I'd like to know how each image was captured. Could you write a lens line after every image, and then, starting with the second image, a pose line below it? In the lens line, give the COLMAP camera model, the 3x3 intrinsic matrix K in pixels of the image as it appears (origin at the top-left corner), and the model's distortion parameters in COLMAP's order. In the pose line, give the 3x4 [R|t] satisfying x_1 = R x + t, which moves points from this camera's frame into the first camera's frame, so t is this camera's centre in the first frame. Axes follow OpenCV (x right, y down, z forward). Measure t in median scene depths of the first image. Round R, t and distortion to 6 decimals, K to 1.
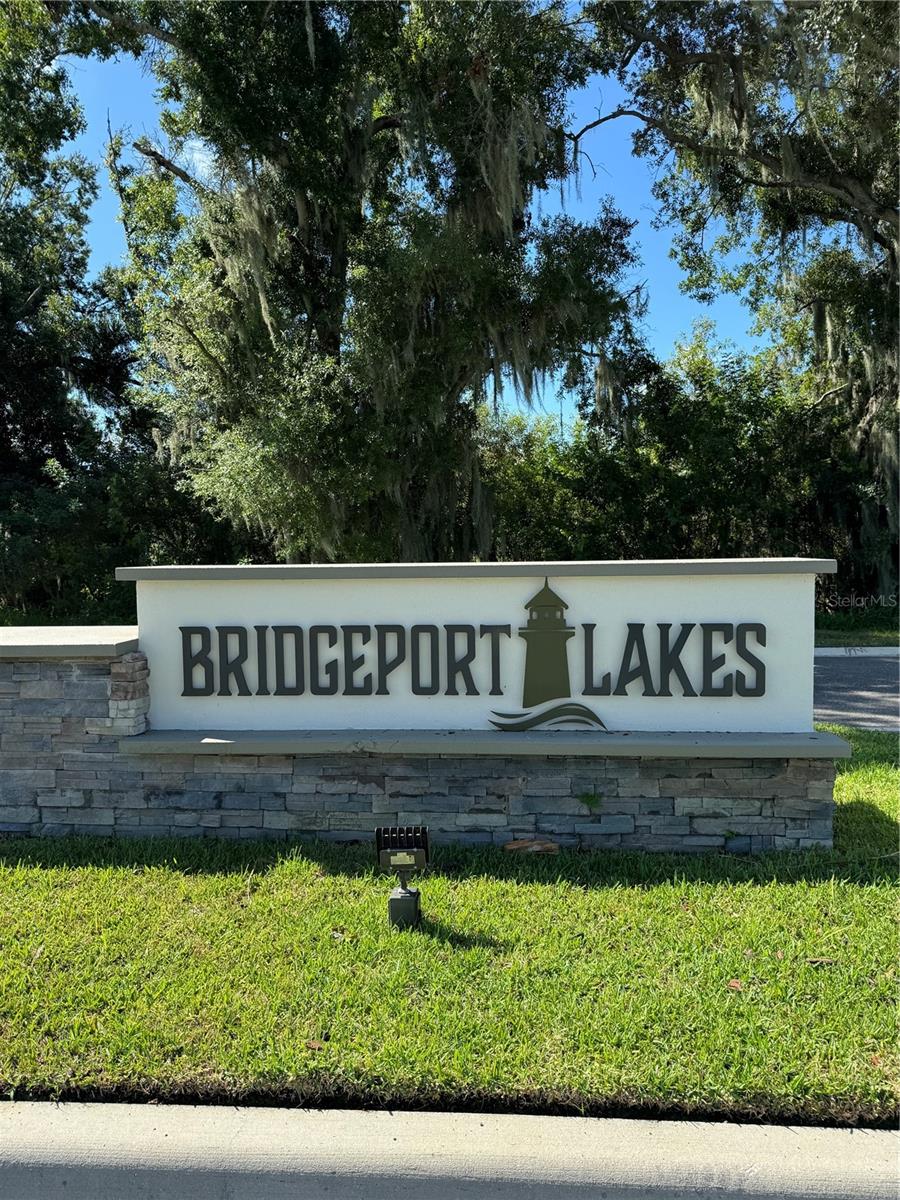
lens RADIAL K [[834.3, 0, 450.0], [0, 834.3, 600.0], [0, 0, 1]] dist [0.124785, -0.185419]
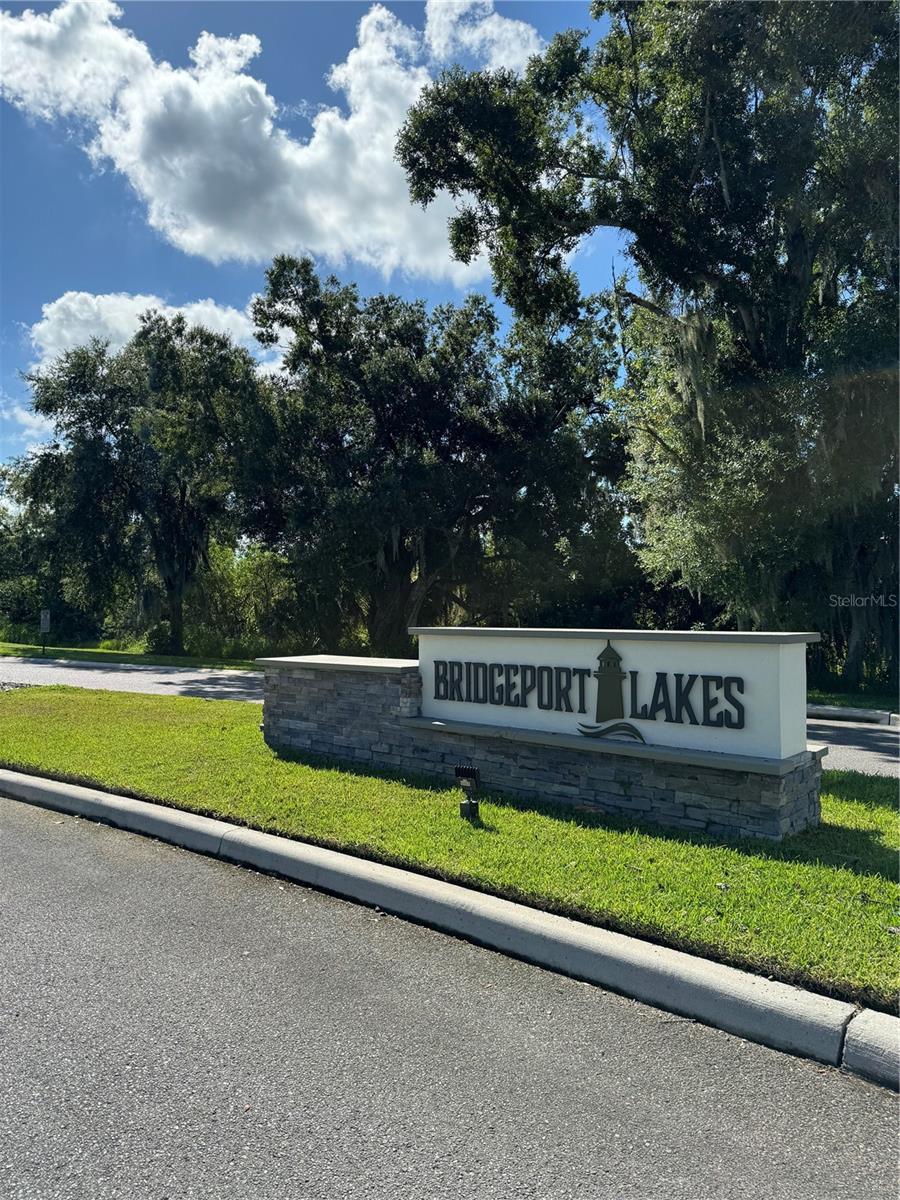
lens RADIAL K [[834.3, 0, 450.0], [0, 834.3, 600.0], [0, 0, 1]] dist [0.124785, -0.185419]
pose [[0.793431, 0.004256, -0.608645, 0.830073], [-0.048524, 0.997235, -0.056282, 0.001162], [0.606722, 0.074190, 0.791444, -0.431898]]
